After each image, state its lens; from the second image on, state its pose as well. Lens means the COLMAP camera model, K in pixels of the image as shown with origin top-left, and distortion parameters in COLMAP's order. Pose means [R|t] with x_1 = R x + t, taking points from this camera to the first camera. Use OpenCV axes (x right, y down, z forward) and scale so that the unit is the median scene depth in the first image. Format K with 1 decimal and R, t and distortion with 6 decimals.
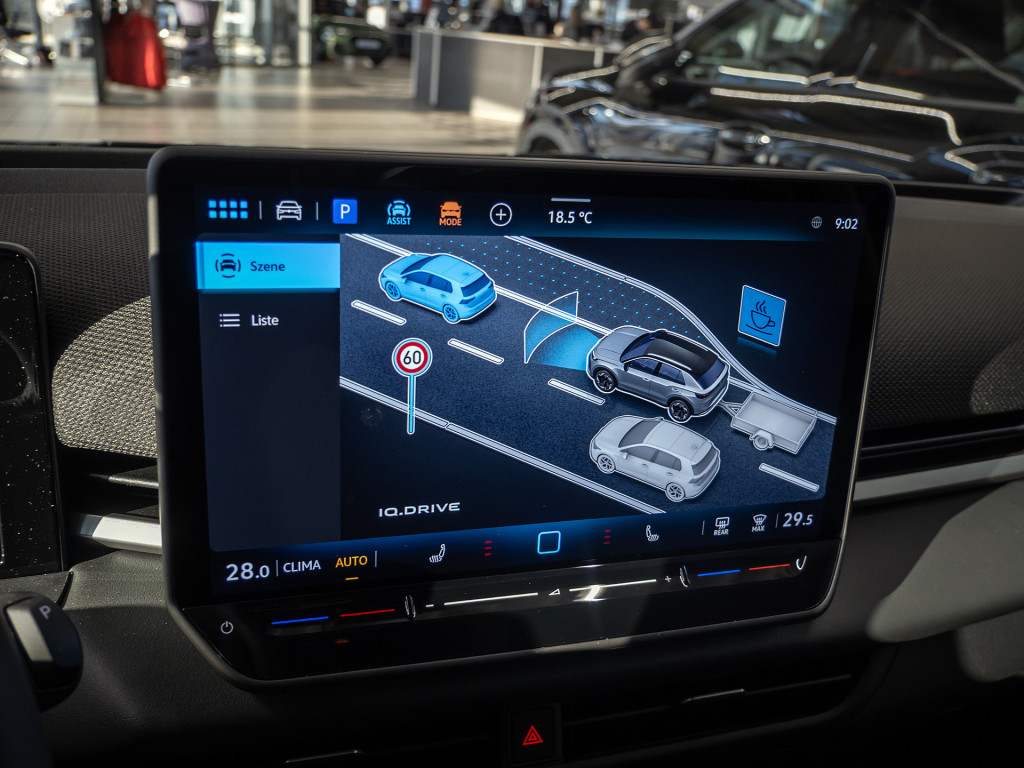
lens RADIAL K [[938.6, 0, 512.0], [0, 938.6, 384.0], [0, 0, 1]] dist [-0.001859, -0.004074]
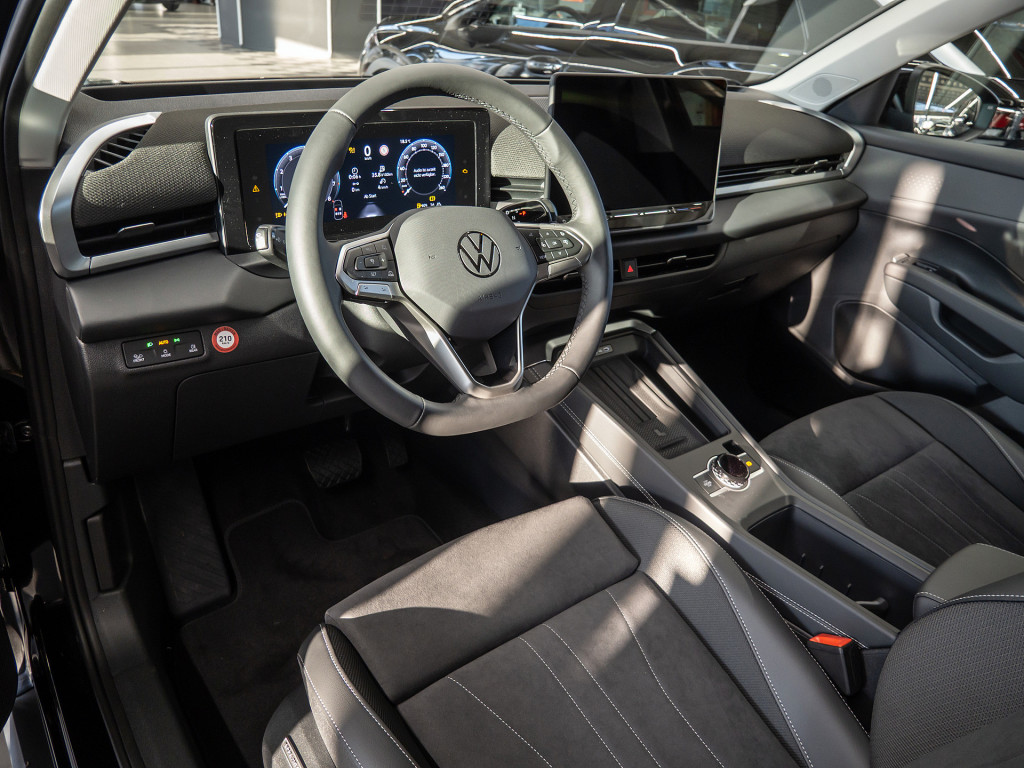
lens RADIAL K [[767.6, 0, 512.0], [0, 767.6, 384.0], [0, 0, 1]] dist [-0.017381, -0.002834]
pose [[0.962500, -0.128070, 0.239149, -0.989727], [0.094992, 0.984847, 0.145097, 0.339788], [-0.254108, -0.116939, 0.960080, -1.348649]]
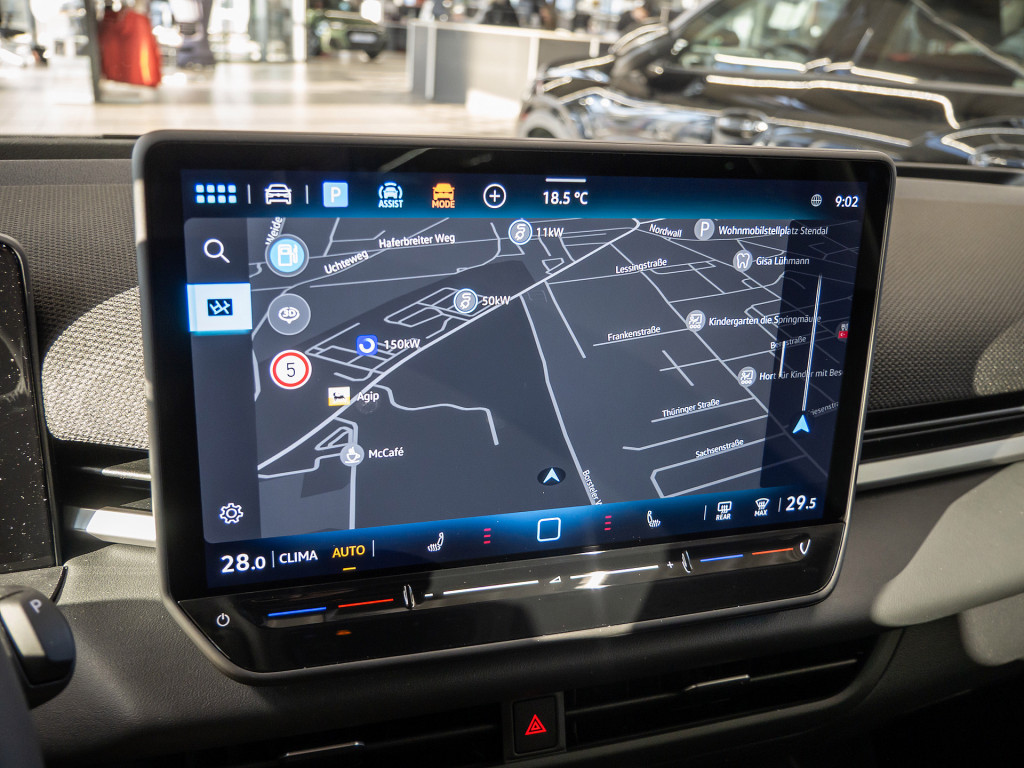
lens RADIAL K [[938.6, 0, 512.0], [0, 938.6, 384.0], [0, 0, 1]] dist [-0.005322, -0.002509]
pose [[0.999889, -0.014880, -0.000741, 0.003290], [0.014885, 0.999861, 0.007531, 0.007307], [0.000629, -0.007542, 0.999971, 0.013977]]
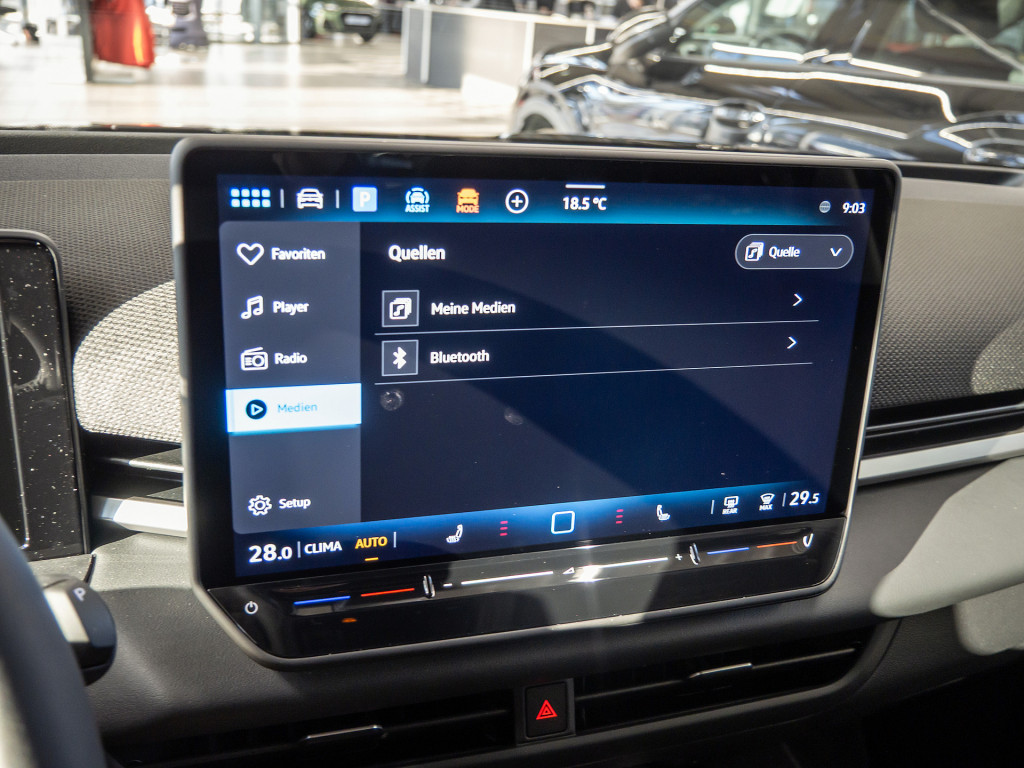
lens RADIAL K [[938.6, 0, 512.0], [0, 938.6, 384.0], [0, 0, 1]] dist [-0.005322, -0.002509]
pose [[0.999951, -0.005552, 0.008225, -0.021824], [0.005361, 0.999719, 0.023092, -0.005249], [-0.008351, -0.023047, 0.999700, -0.015947]]
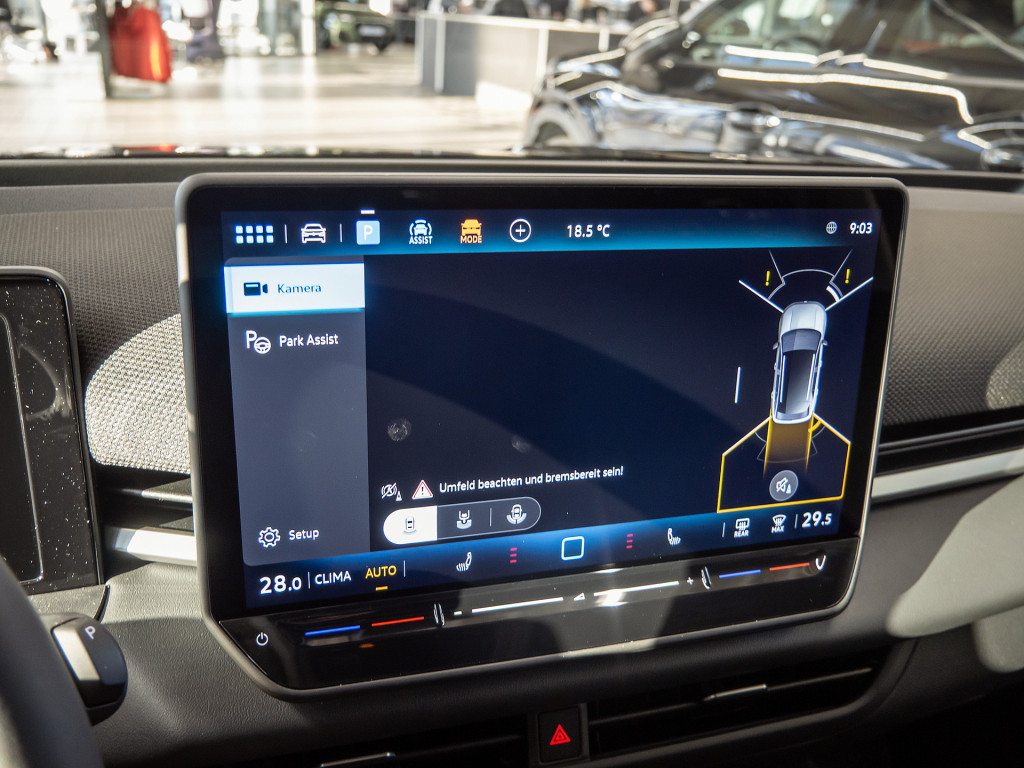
lens RADIAL K [[938.6, 0, 512.0], [0, 938.6, 384.0], [0, 0, 1]] dist [-0.005322, -0.002509]
pose [[0.999714, -0.020517, -0.012264, -0.009674], [0.020721, 0.999646, 0.016716, -0.025756], [0.011917, -0.016965, 0.999785, -0.015922]]
